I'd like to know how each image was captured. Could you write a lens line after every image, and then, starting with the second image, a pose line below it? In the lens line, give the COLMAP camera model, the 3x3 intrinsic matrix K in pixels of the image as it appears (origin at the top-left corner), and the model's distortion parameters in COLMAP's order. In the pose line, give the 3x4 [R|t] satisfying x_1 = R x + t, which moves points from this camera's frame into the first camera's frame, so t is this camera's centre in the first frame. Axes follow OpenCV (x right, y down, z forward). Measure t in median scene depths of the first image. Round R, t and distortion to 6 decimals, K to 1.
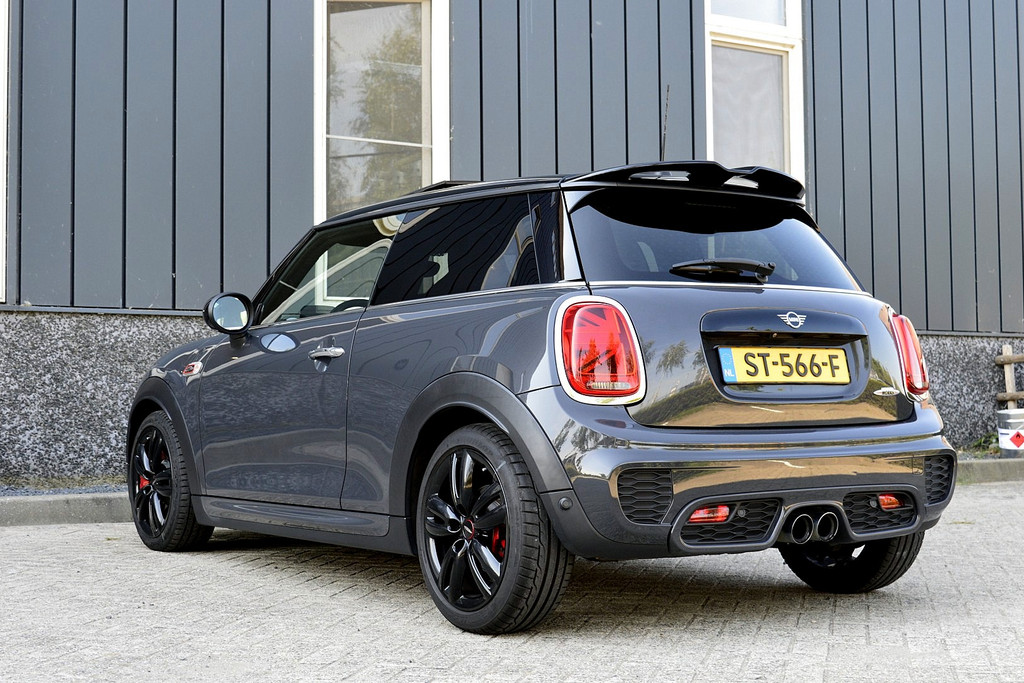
lens RADIAL K [[1515.4, 0, 512.0], [0, 1515.4, 341.5], [0, 0, 1]] dist [0.004583, -0.002873]
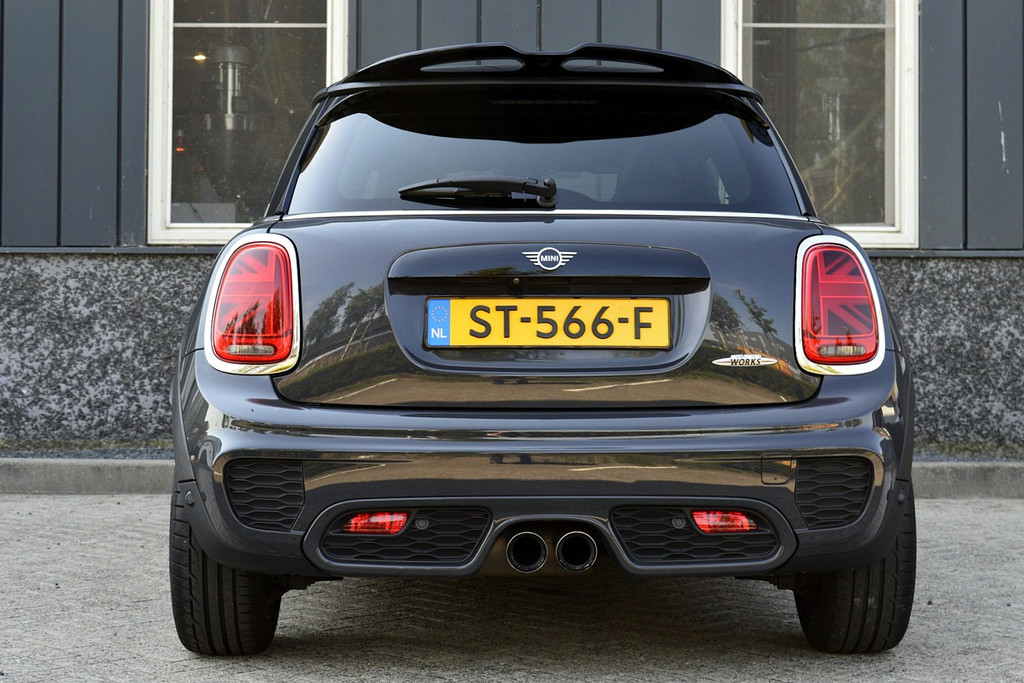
lens RADIAL K [[1895.2, 0, 512.0], [0, 1895.2, 341.5], [0, 0, 1]] dist [-0.028621, -0.221181]
pose [[0.838893, 0.003709, -0.544284, 0.650784], [0.012340, 0.999590, 0.025832, 0.001361], [0.544157, -0.028386, 0.838503, 0.242233]]
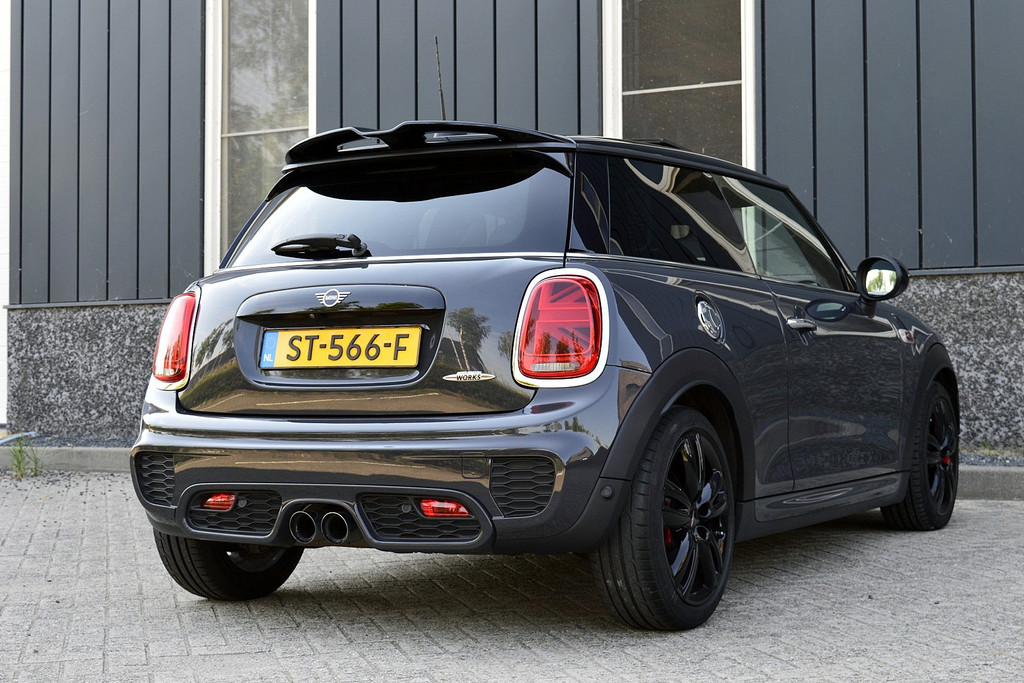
lens RADIAL K [[1672.9, 0, 512.0], [0, 1672.9, 341.5], [0, 0, 1]] dist [0.011654, 0.010266]
pose [[0.448891, -0.011761, -0.893509, 1.121140], [0.042283, 0.999073, 0.008092, 0.008104], [0.892585, -0.041412, 0.448972, 0.641709]]
